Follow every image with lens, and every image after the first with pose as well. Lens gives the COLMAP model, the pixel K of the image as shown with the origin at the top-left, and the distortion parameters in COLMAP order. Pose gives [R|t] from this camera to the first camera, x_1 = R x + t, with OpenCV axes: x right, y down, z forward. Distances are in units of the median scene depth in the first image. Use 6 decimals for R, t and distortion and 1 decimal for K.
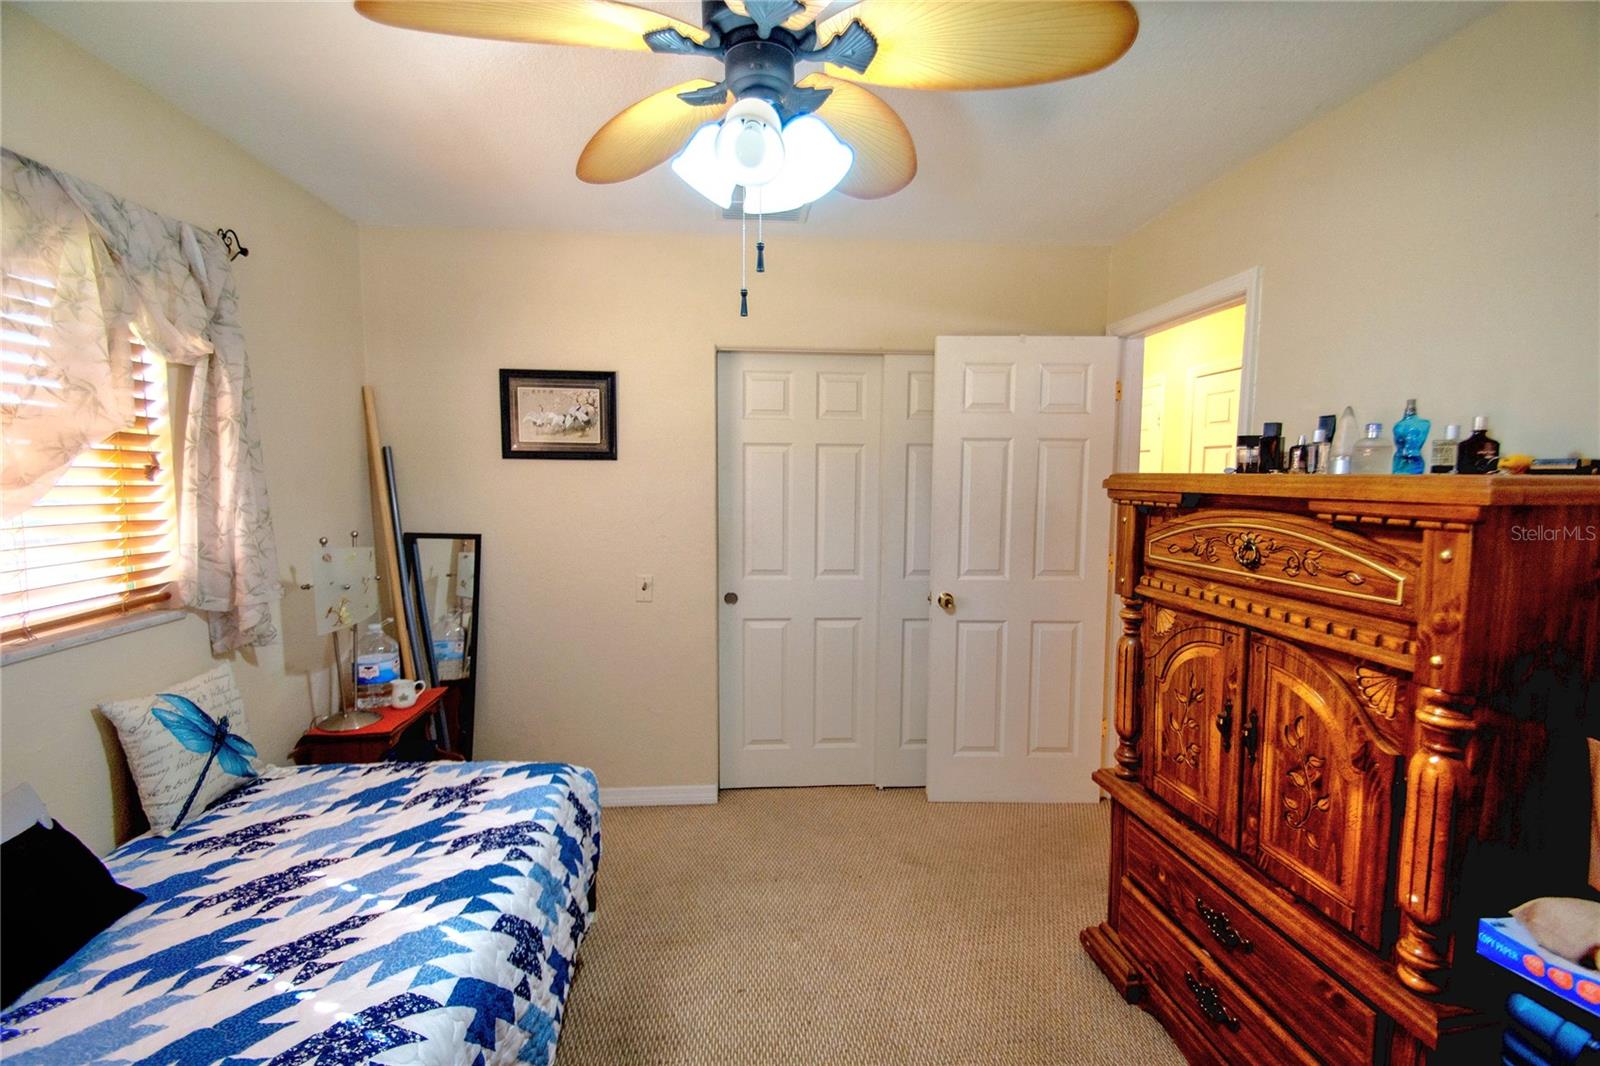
lens RADIAL K [[702.4, 0, 797.7], [0, 702.4, 529.6], [0, 0, 1]] dist [0.012289, -0.015779]
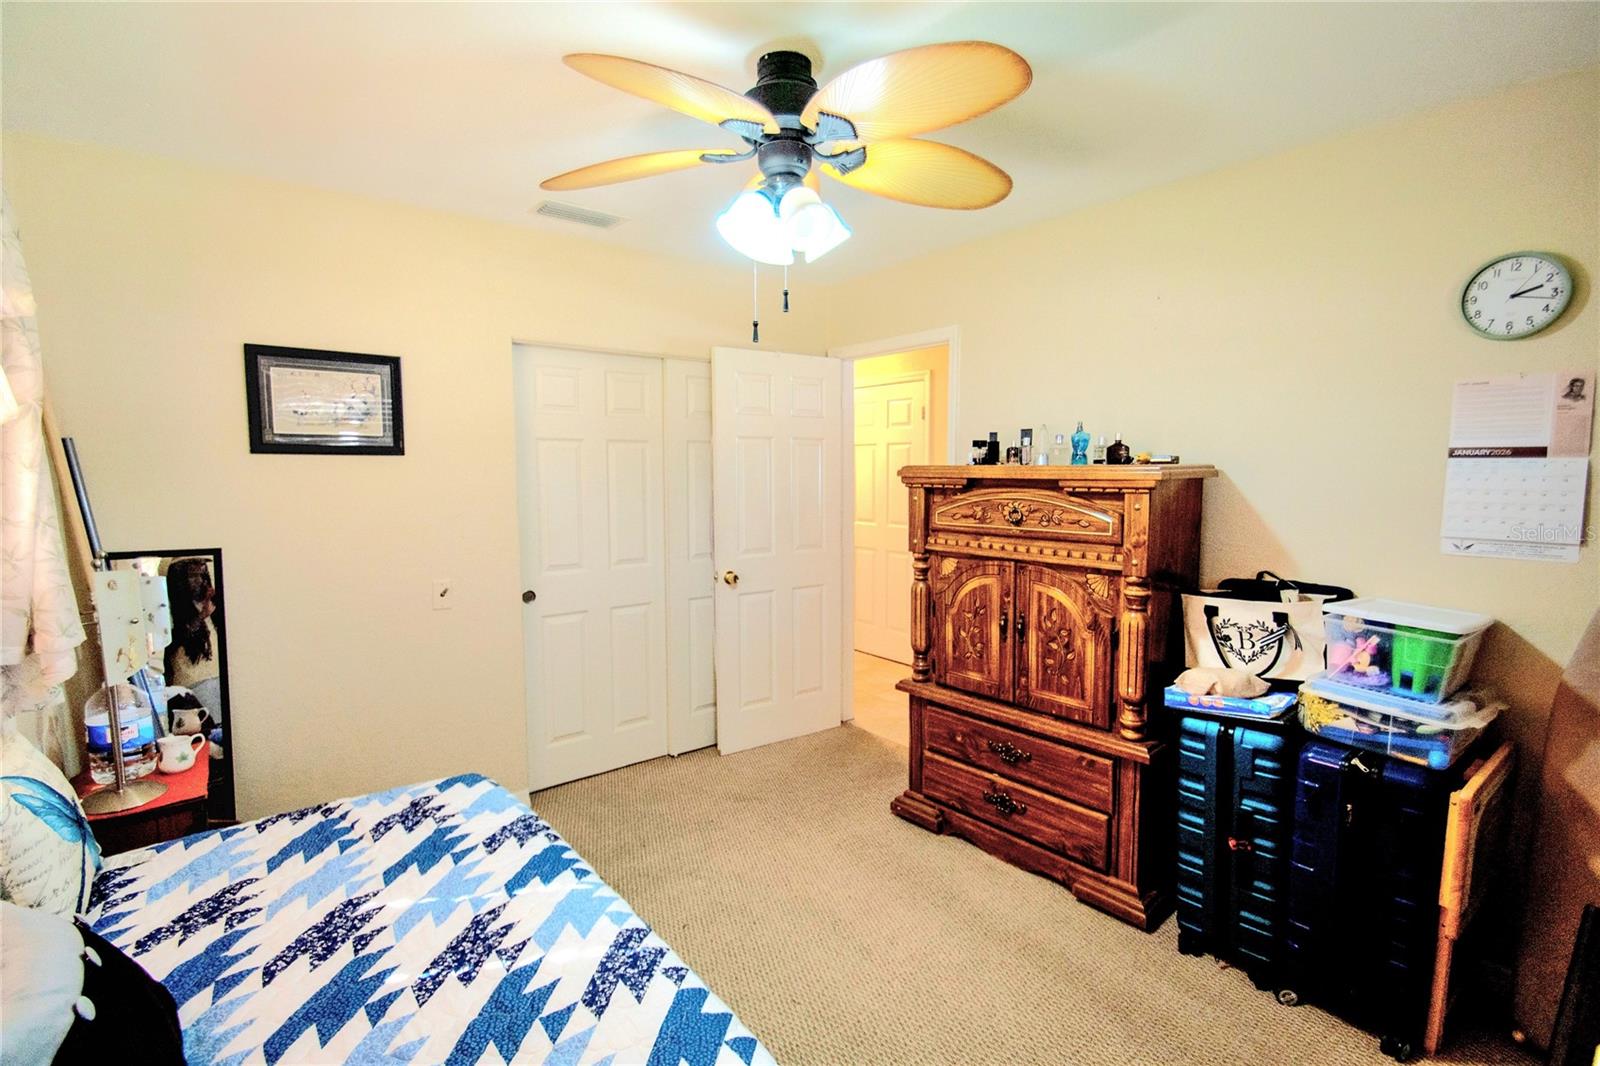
lens RADIAL K [[727.7, 0, 798.4], [0, 727.7, 528.2], [0, 0, 1]] dist [0.013756, -0.017657]
pose [[0.829122, -0.055939, 0.556262, -0.658269], [0.053247, 0.998360, 0.021032, 0.002605], [-0.556526, 0.012181, 0.830741, -0.100579]]
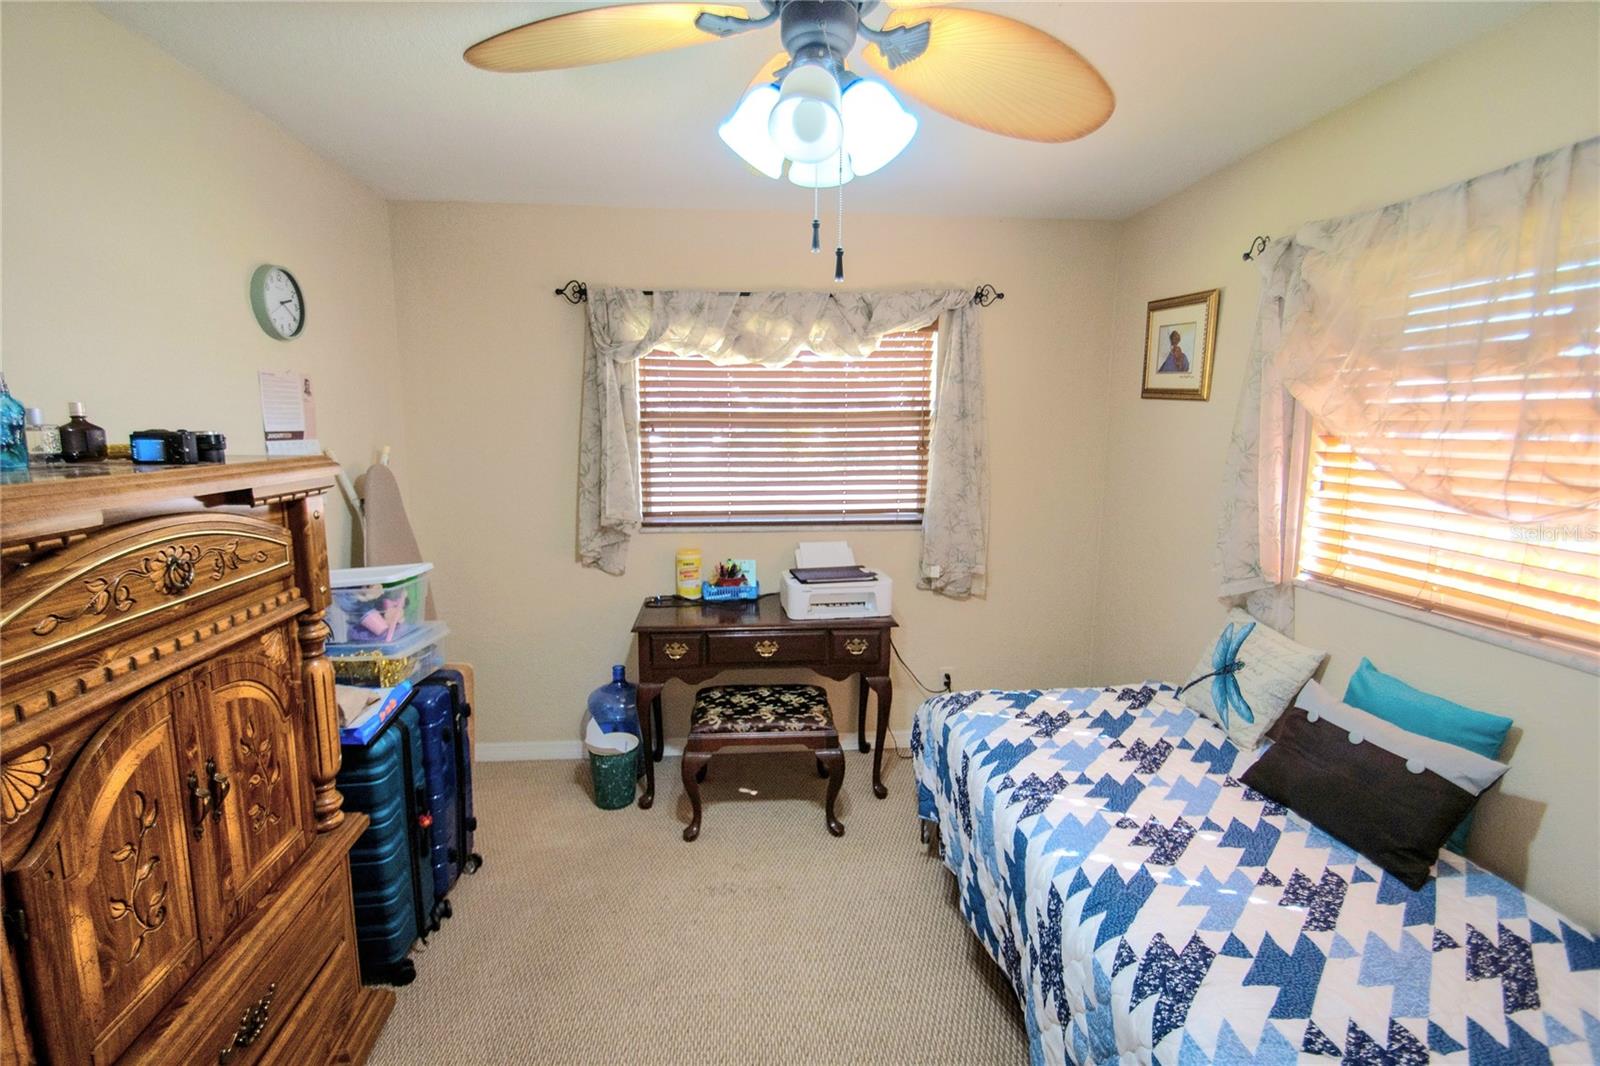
lens RADIAL K [[727.7, 0, 798.4], [0, 727.7, 528.2], [0, 0, 1]] dist [0.013756, -0.017657]
pose [[-0.999949, -0.009665, -0.002828, -0.023828], [-0.010053, 0.974559, 0.223904, -0.185468], [0.000592, 0.223921, -0.974607, 1.656996]]
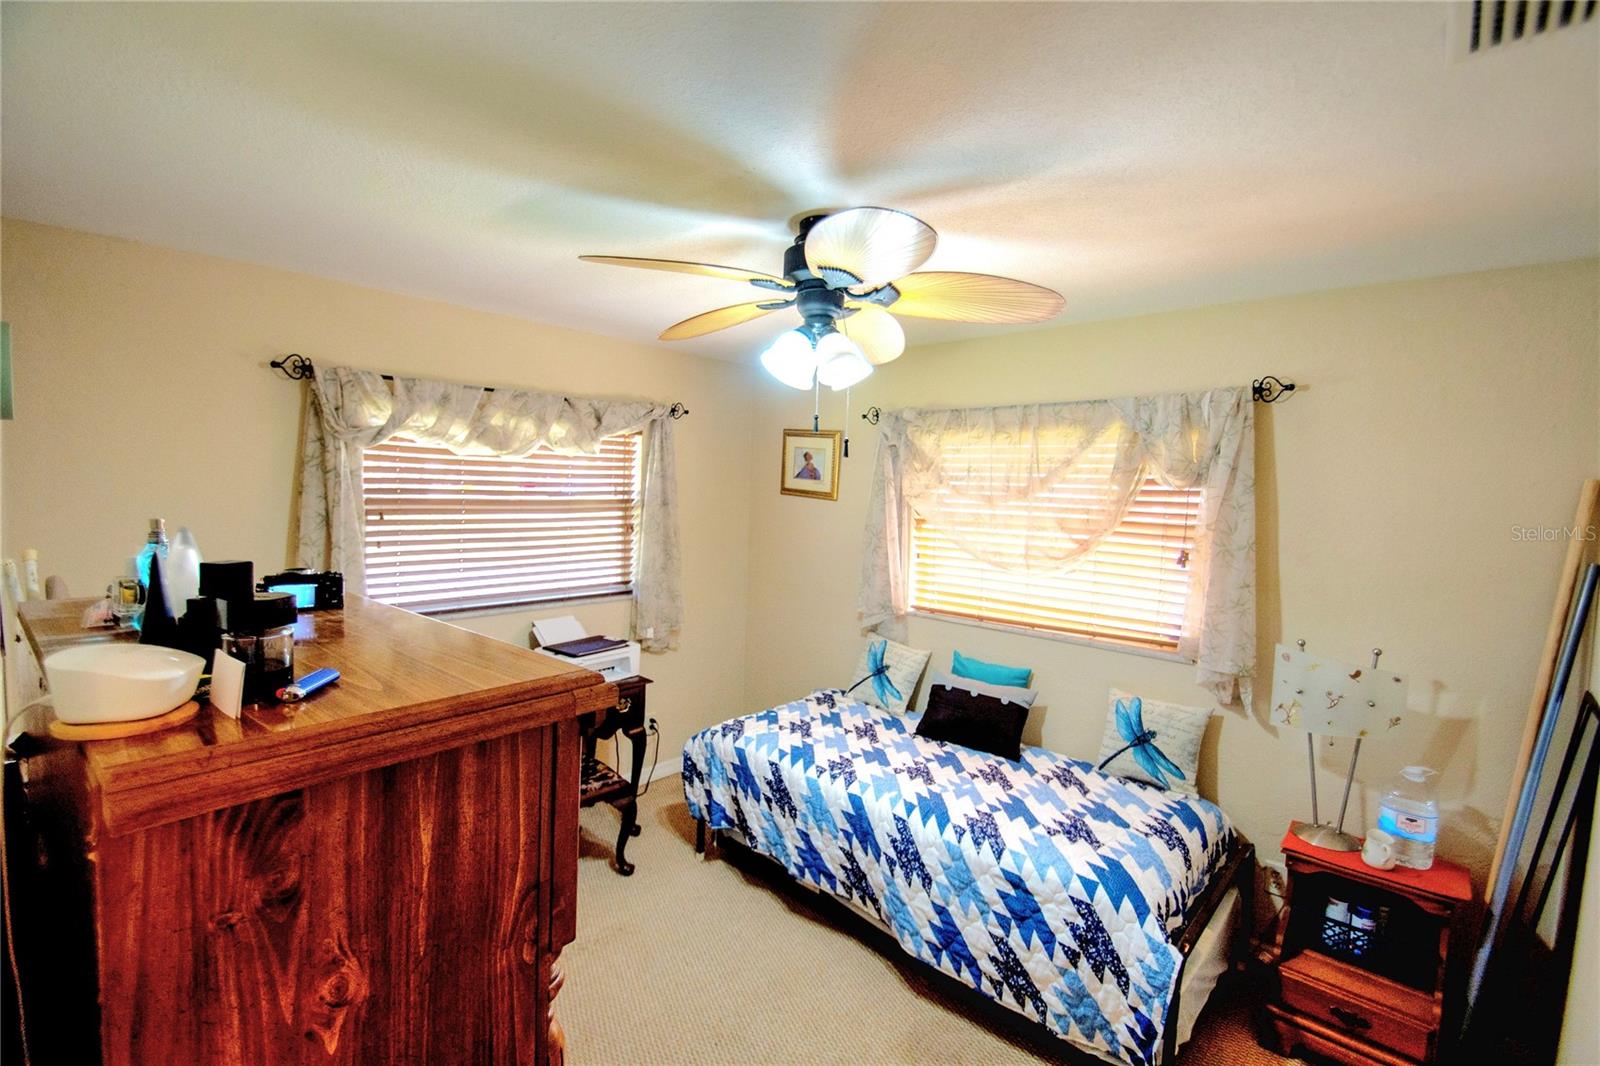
lens RADIAL K [[702.4, 0, 797.7], [0, 702.4, 529.6], [0, 0, 1]] dist [0.012289, -0.015779]
pose [[-0.733264, 0.011057, -0.679855, 0.795201], [-0.093106, 0.988817, 0.116503, -0.276231], [0.673540, 0.148726, -0.724034, 1.688311]]
